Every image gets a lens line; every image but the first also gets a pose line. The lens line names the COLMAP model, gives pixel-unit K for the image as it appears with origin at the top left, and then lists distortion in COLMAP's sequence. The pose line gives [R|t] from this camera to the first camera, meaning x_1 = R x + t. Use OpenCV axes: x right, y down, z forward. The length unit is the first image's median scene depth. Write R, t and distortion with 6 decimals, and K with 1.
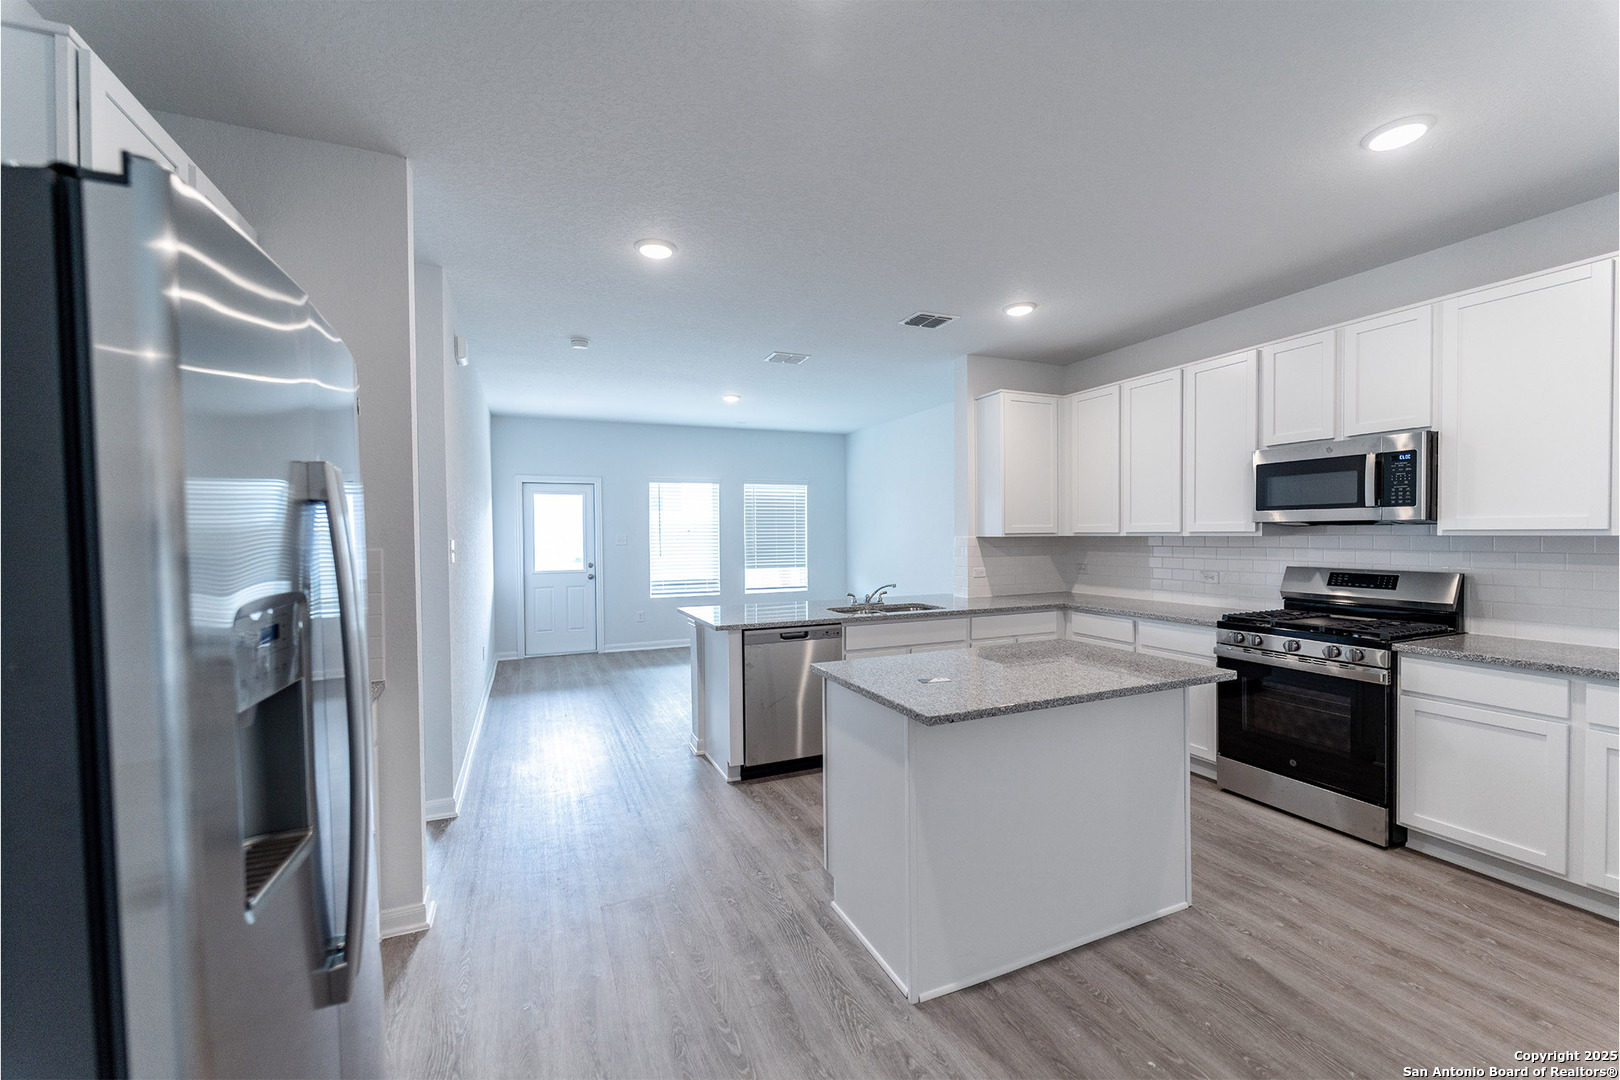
lens RADIAL K [[648.4, 0, 808.4], [0, 648.4, 549.7], [0, 0, 1]] dist [0.005147, -0.002679]
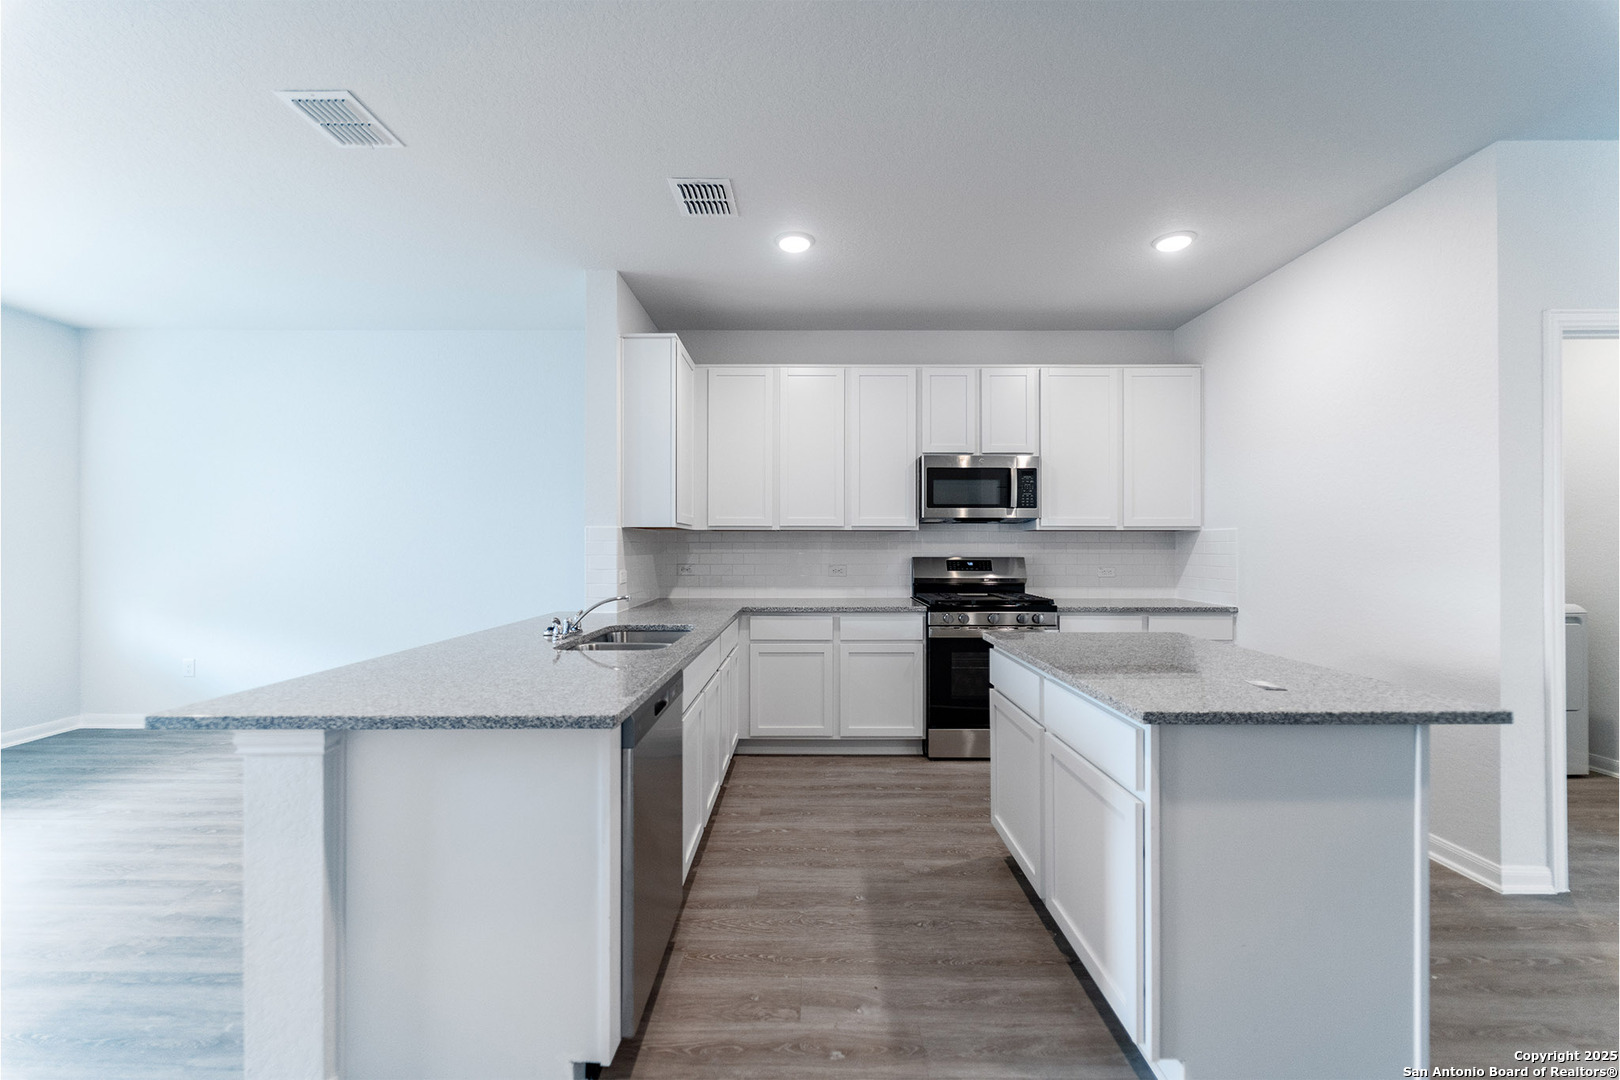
lens RADIAL K [[648.4, 0, 812.2], [0, 648.4, 546.8], [0, 0, 1]] dist [0.005147, -0.002679]
pose [[0.395378, 0.010607, 0.918457, -0.446665], [0.018002, 0.999652, -0.019295, 0.027569], [-0.918342, 0.024163, 0.395049, 0.736030]]
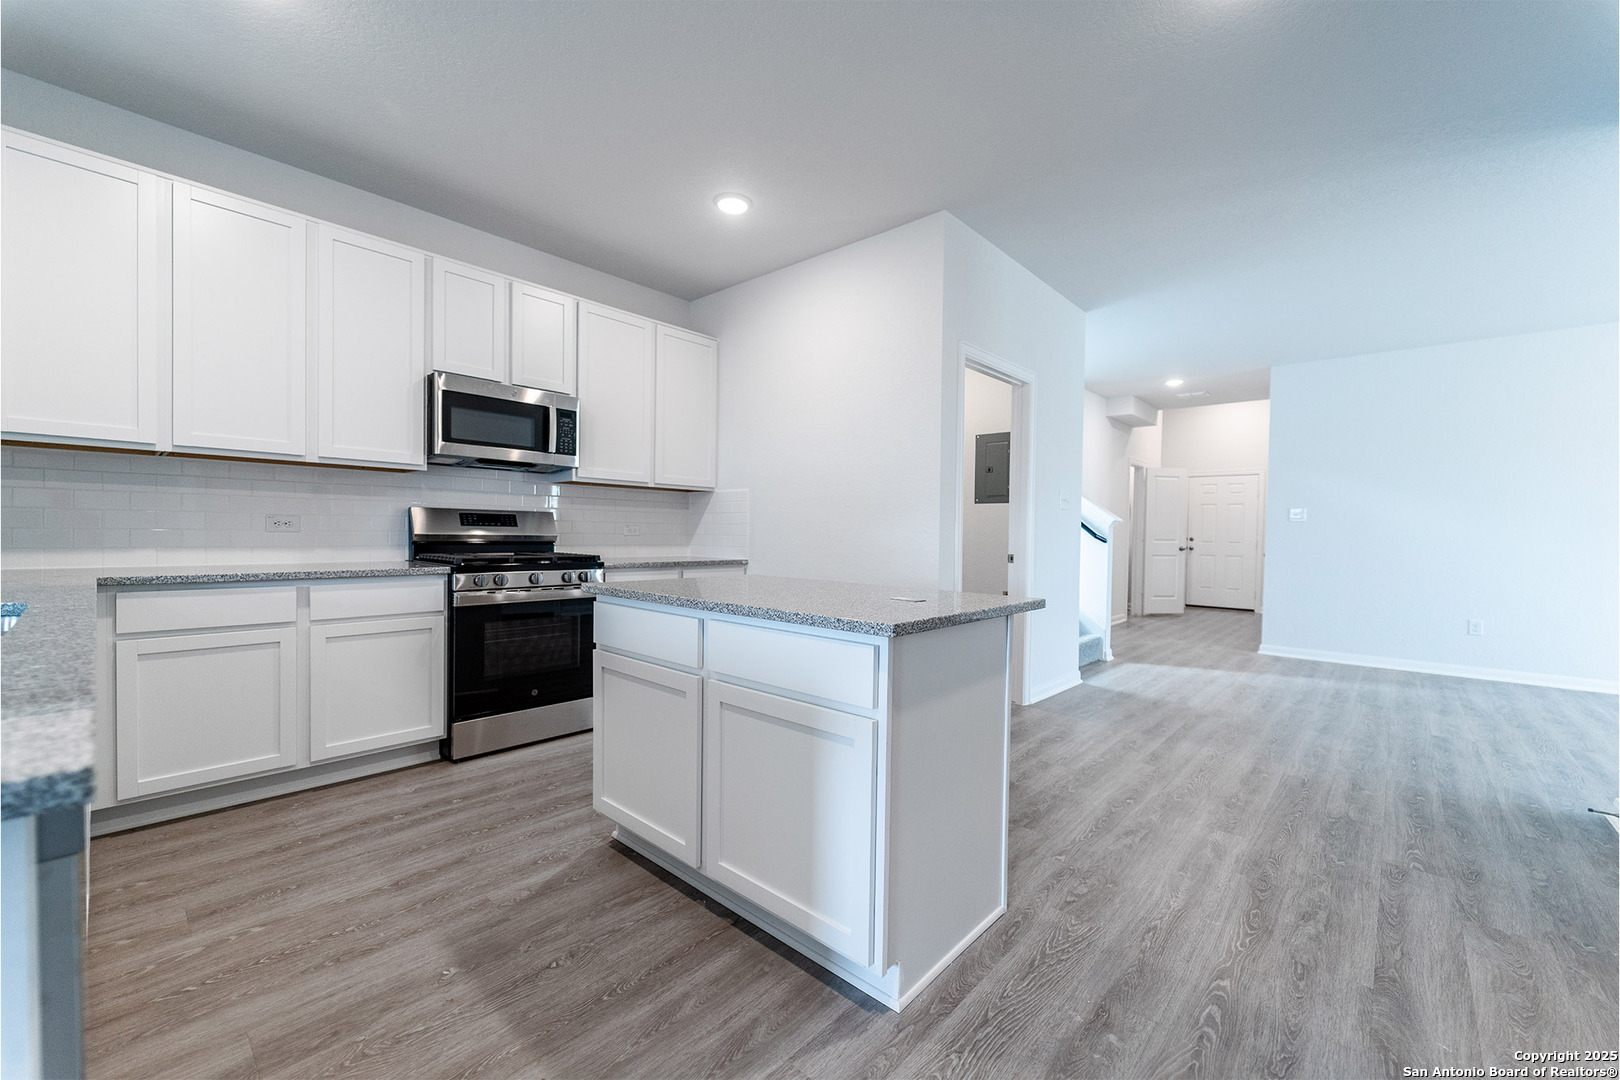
lens RADIAL K [[648.4, 0, 810.0], [0, 648.4, 542.1], [0, 0, 1]] dist [0.005147, -0.002679]
pose [[-0.413592, -0.011358, 0.910392, -0.330861], [0.010691, 0.999793, 0.017330, 0.068169], [-0.910400, 0.016901, -0.413384, 0.913592]]
